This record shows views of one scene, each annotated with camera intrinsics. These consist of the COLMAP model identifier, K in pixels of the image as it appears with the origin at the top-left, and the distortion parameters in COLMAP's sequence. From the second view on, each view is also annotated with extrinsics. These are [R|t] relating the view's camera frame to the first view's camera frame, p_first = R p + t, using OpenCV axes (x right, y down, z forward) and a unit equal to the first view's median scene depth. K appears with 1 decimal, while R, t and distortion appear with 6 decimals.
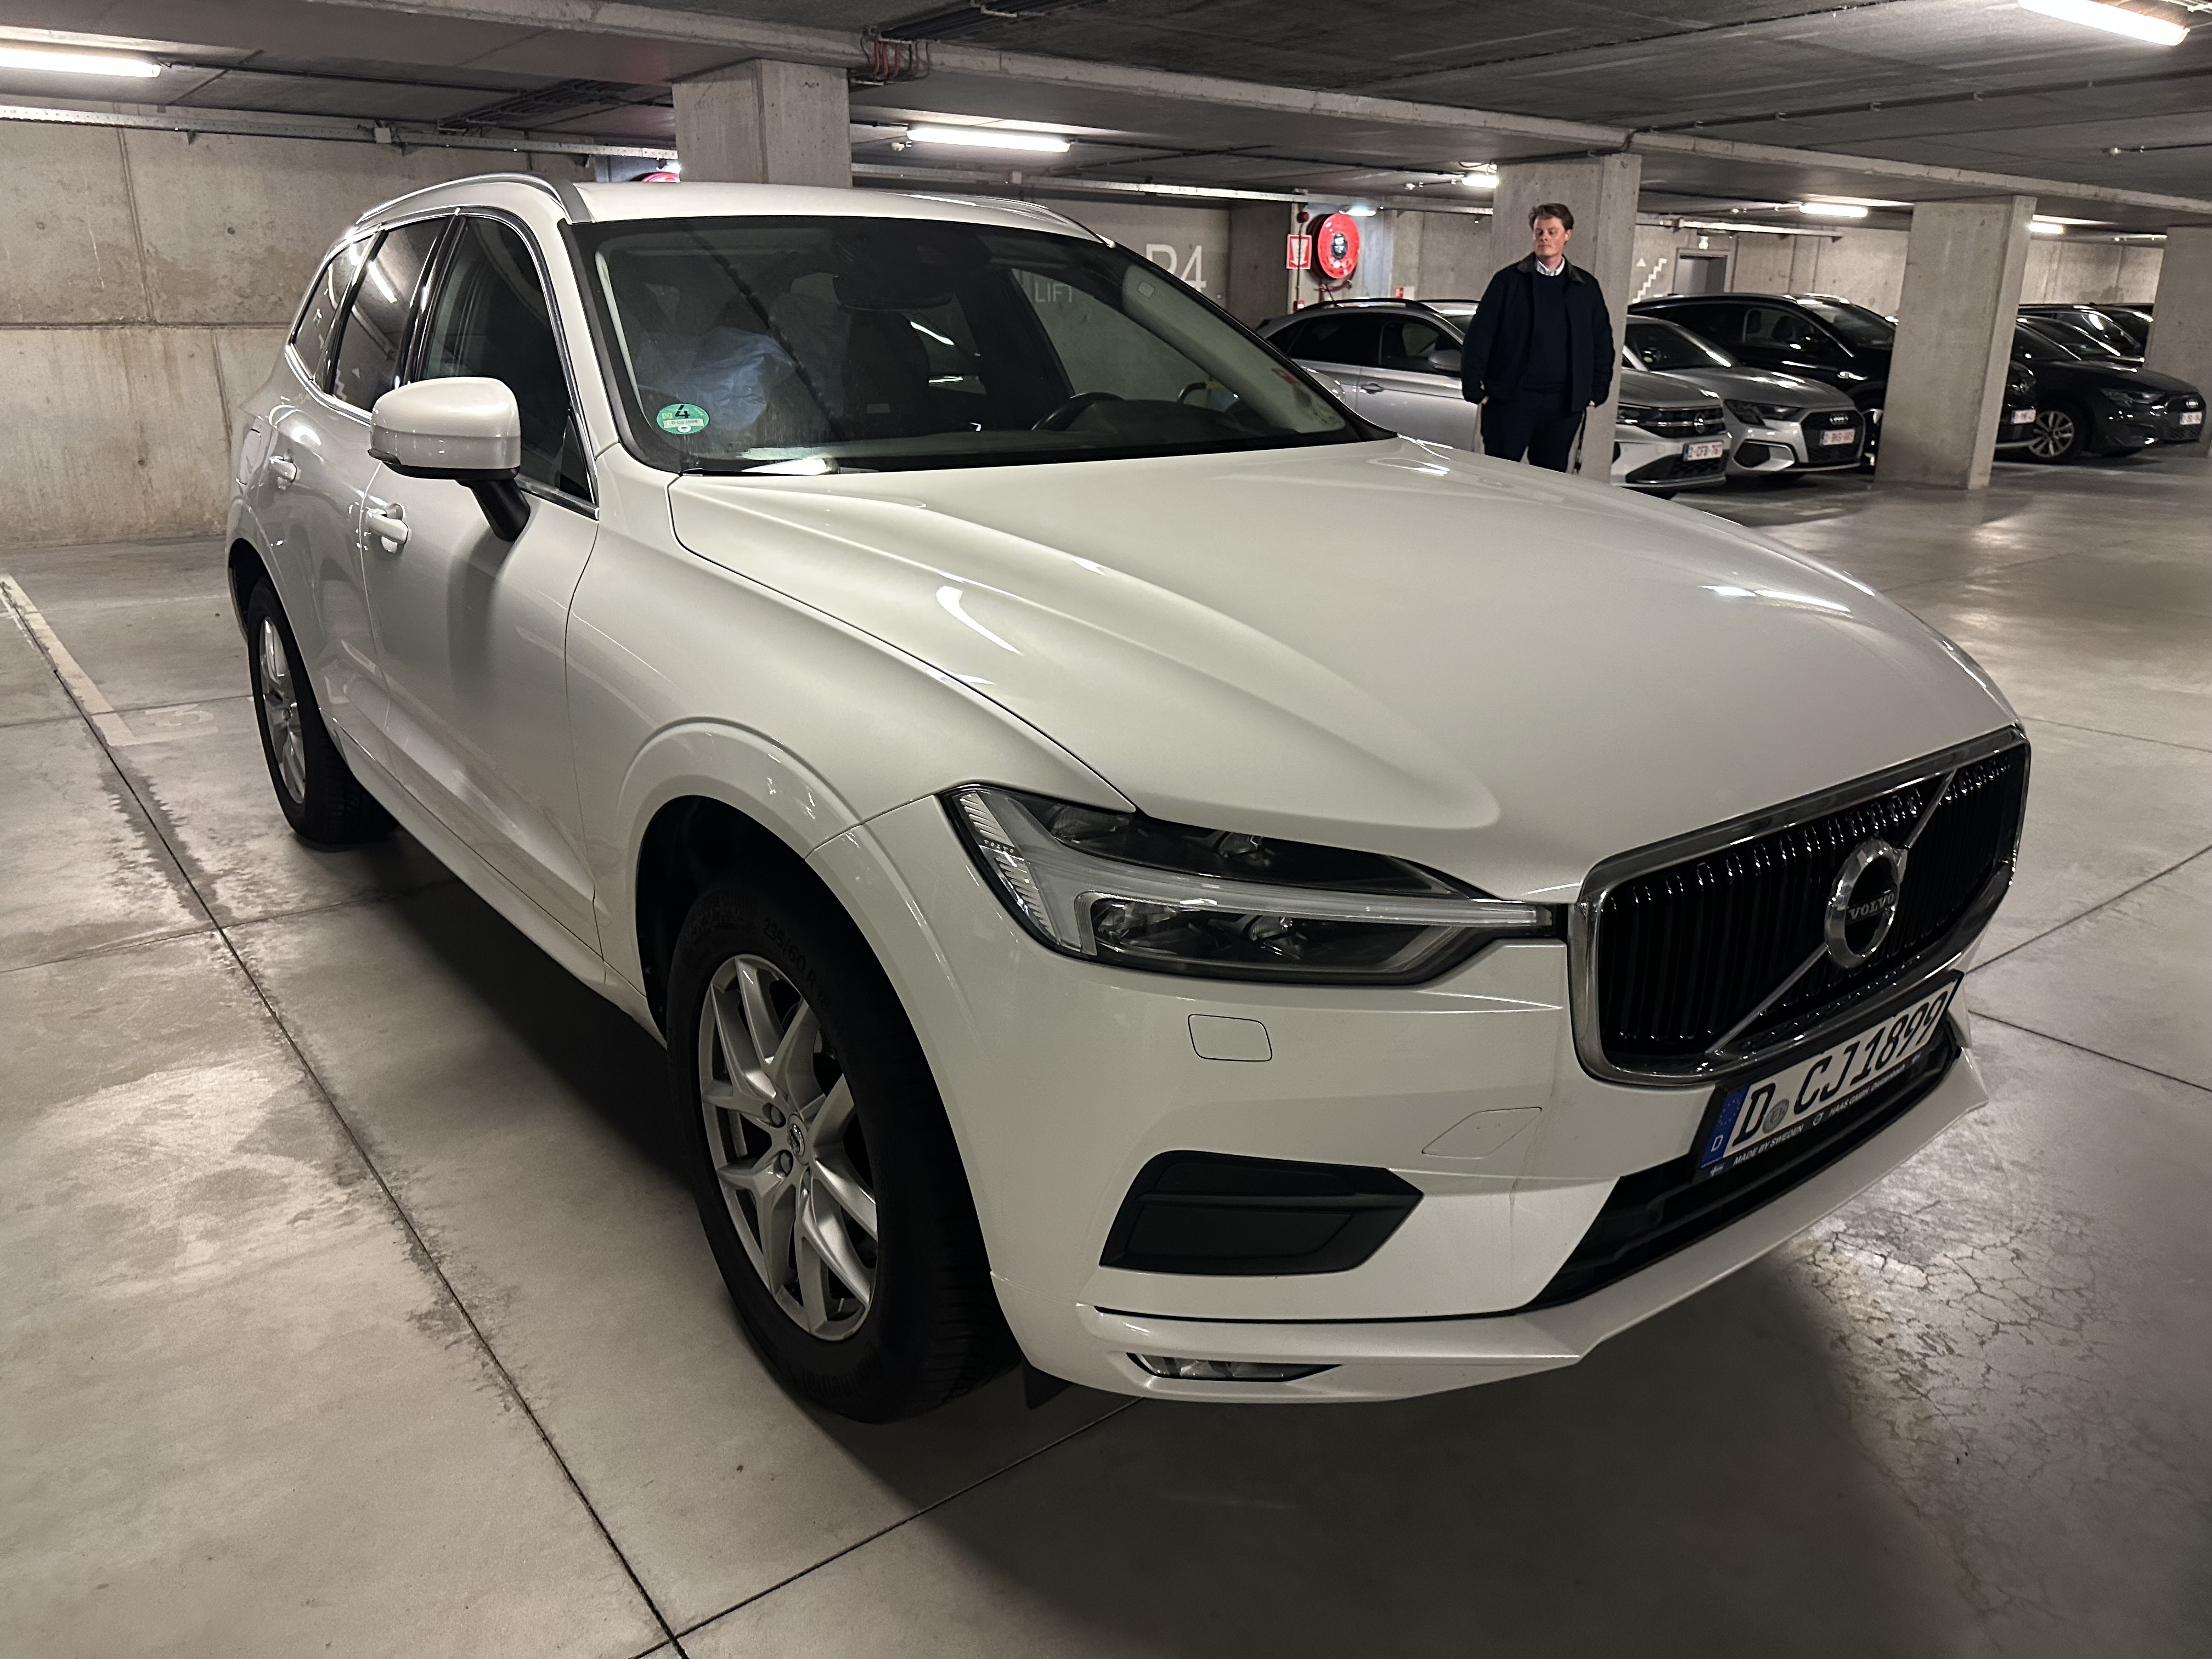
lens RADIAL K [[1556.4, 0, 1114.0], [0, 1556.4, 829.3], [0, 0, 1]] dist [0.054787, -0.058434]
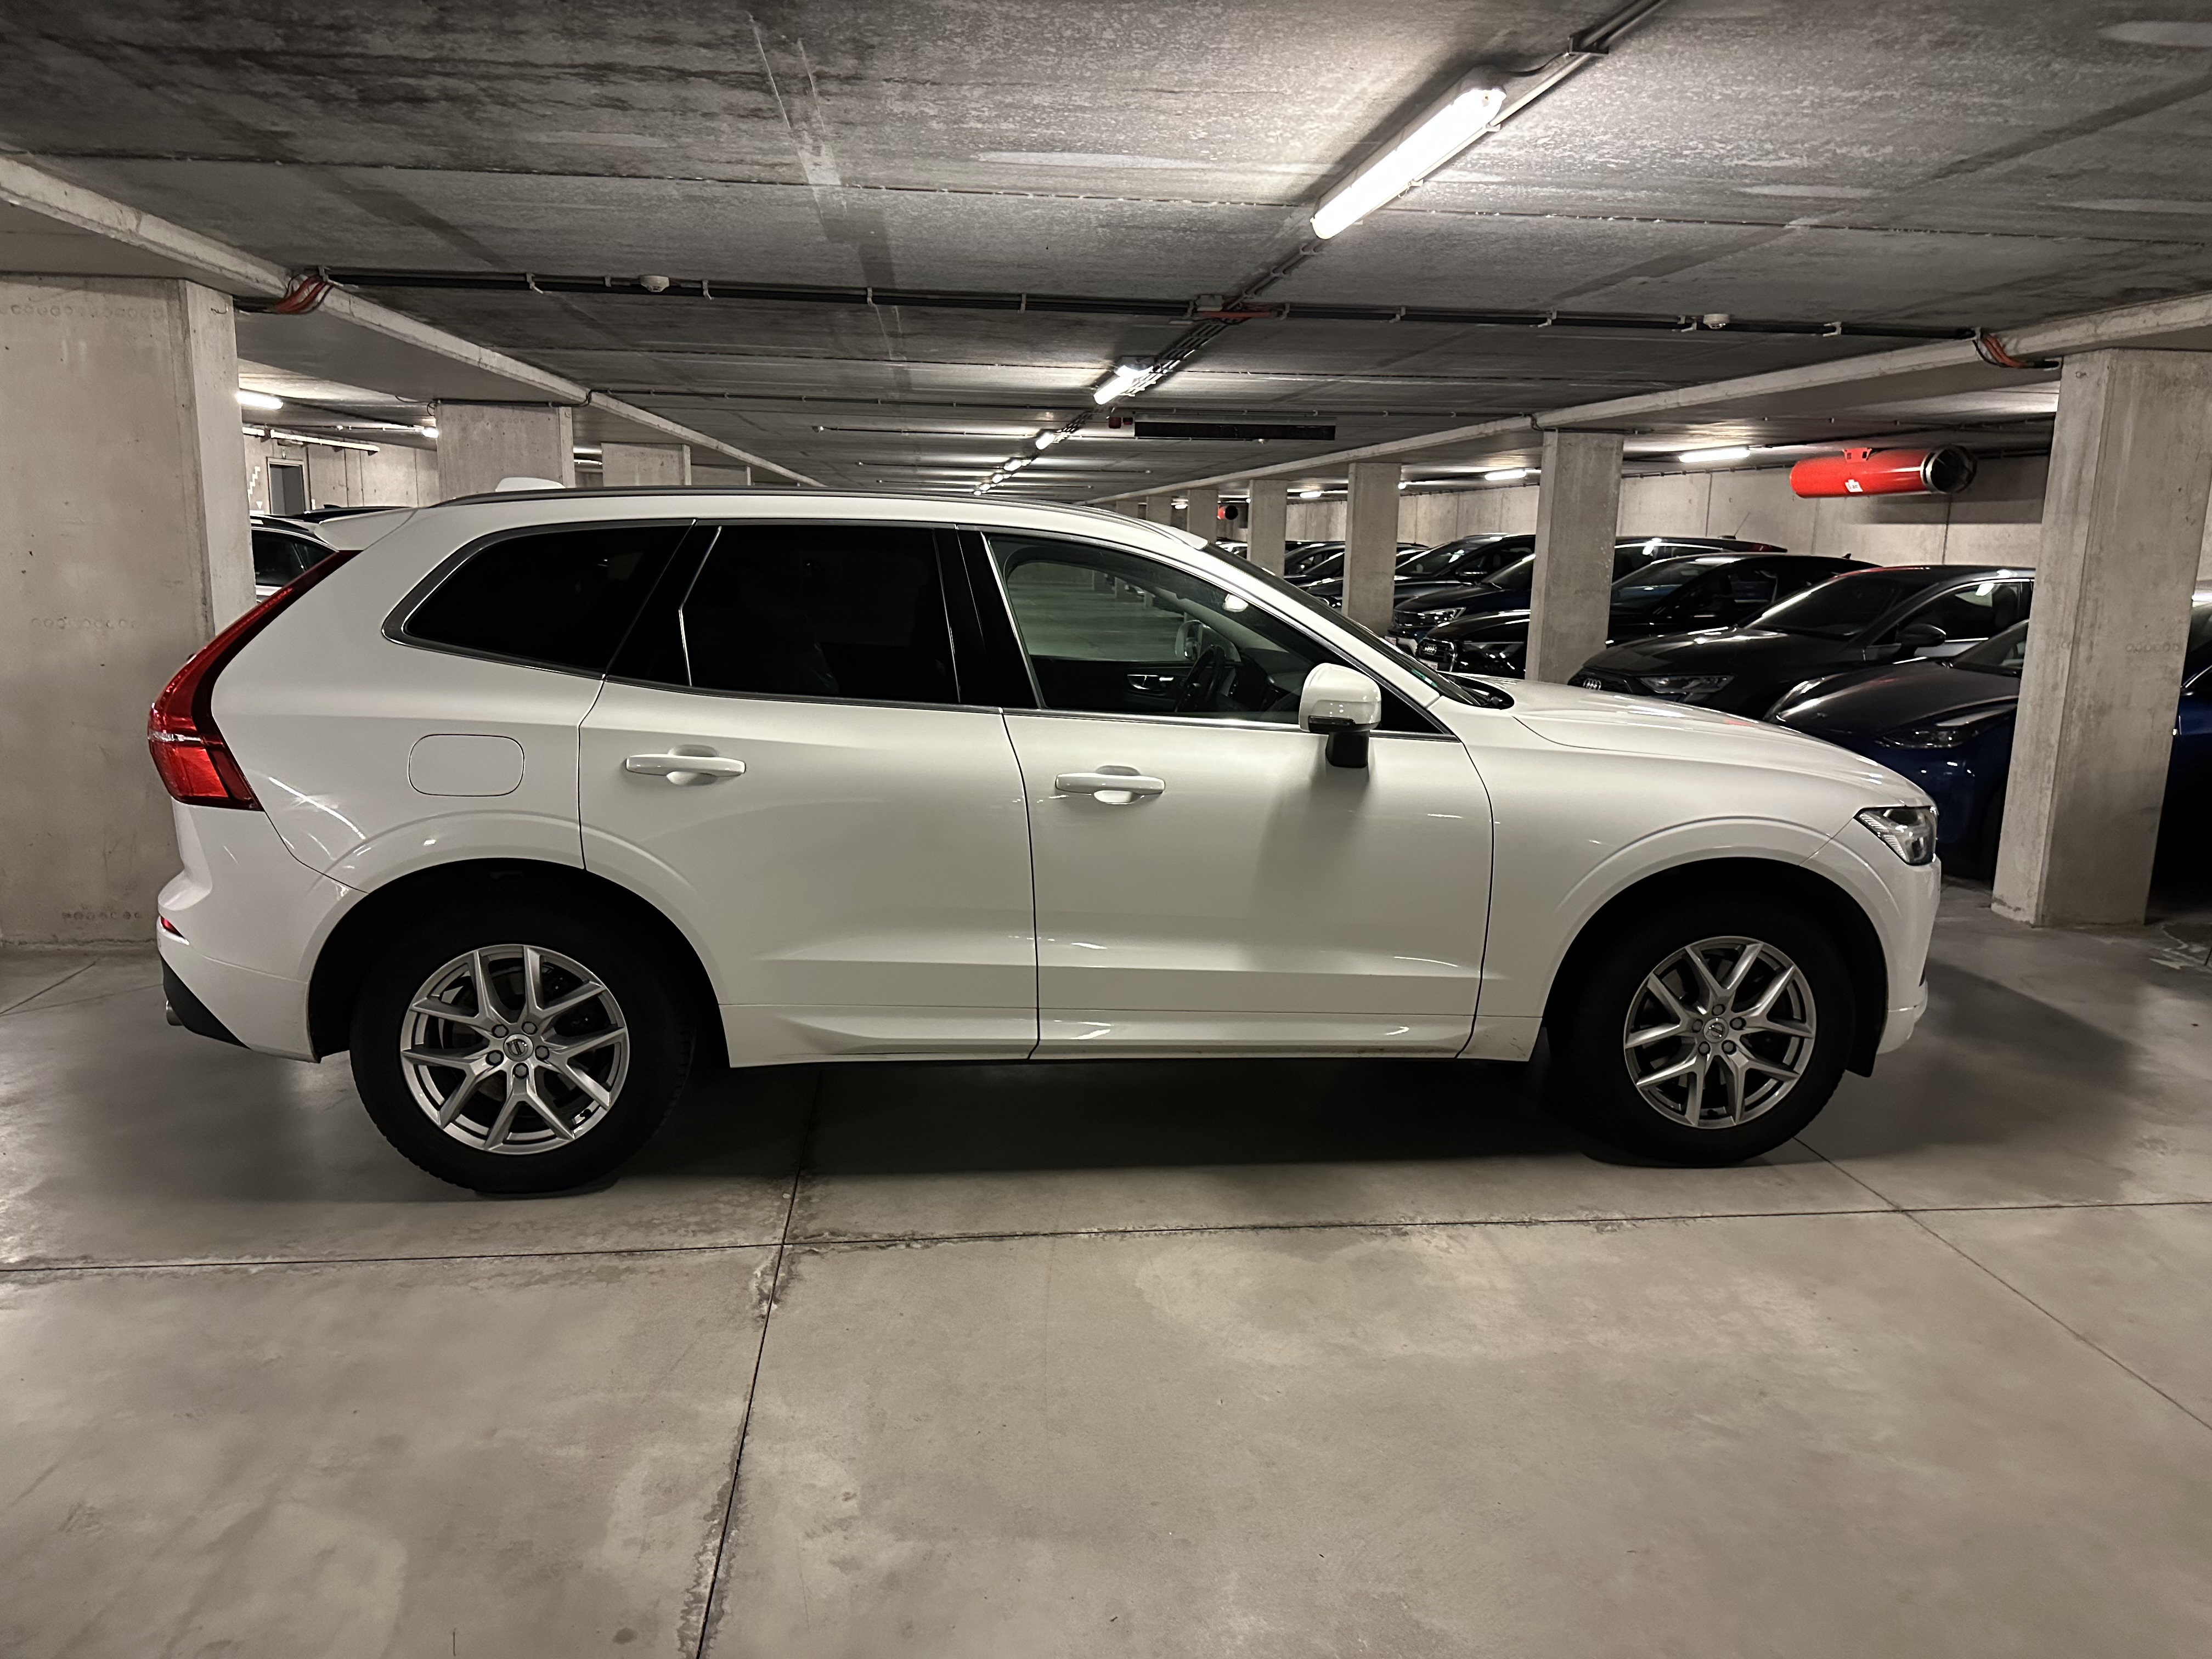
lens RADIAL K [[1556.4, 0, 1092.4], [0, 1556.4, 826.9], [0, 0, 1]] dist [0.054787, -0.058434]
pose [[0.529130, -0.144286, 0.836183, -0.921086], [0.236884, 0.971376, 0.017715, -0.112419], [-0.814805, 0.188705, 0.548164, 0.214982]]
